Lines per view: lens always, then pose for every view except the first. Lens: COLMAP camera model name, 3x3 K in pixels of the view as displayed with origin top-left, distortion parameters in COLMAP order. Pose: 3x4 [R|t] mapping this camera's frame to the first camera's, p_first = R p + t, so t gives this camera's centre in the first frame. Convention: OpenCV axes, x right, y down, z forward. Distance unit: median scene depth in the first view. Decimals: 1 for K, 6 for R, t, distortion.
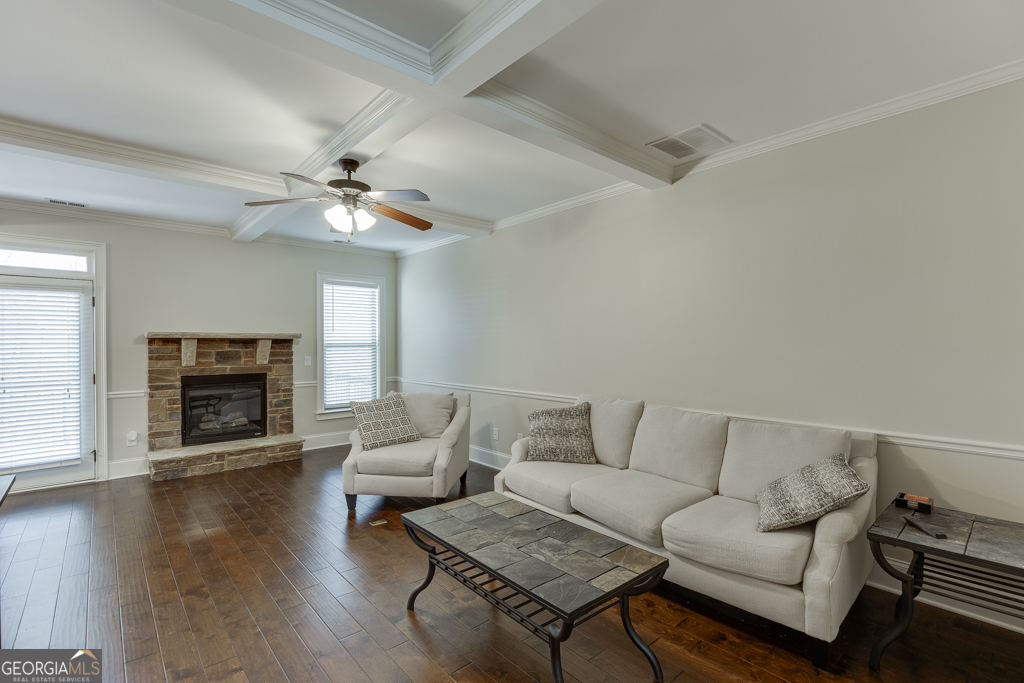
lens RADIAL K [[471.2, 0, 515.3], [0, 471.2, 343.6], [0, 0, 1]] dist [-0.004184, 0.000091]
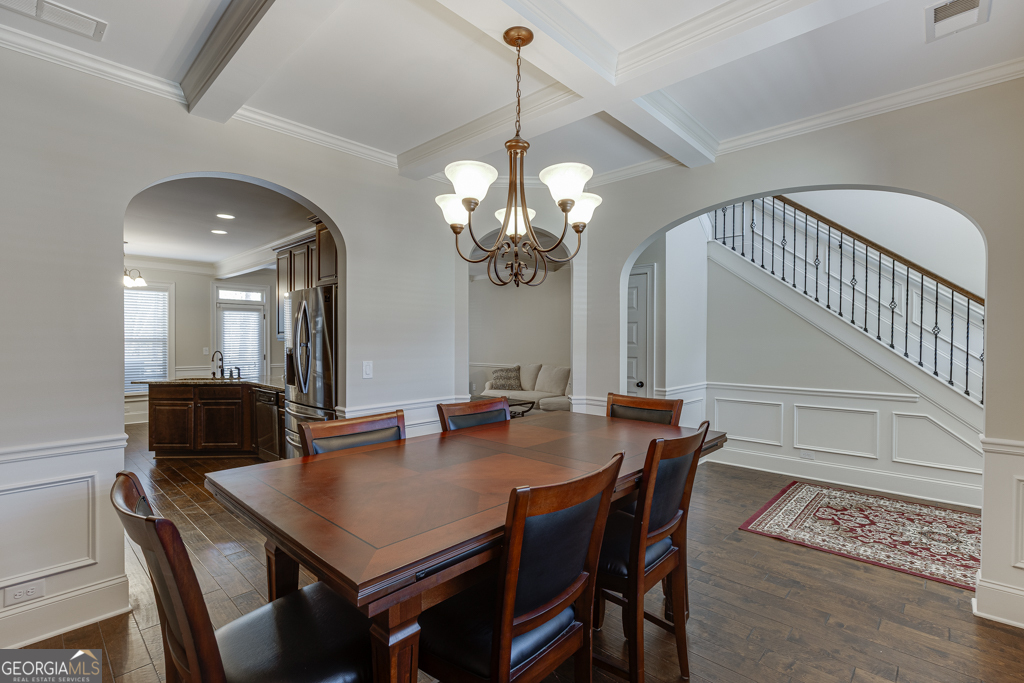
lens RADIAL K [[471.2, 0, 517.2], [0, 471.2, 343.6], [0, 0, 1]] dist [-0.004184, 0.000091]
pose [[0.995530, 0.004421, 0.094344, -0.050984], [-0.004733, 0.999984, 0.003080, 0.009448], [-0.094329, -0.003512, 0.995535, -0.936600]]
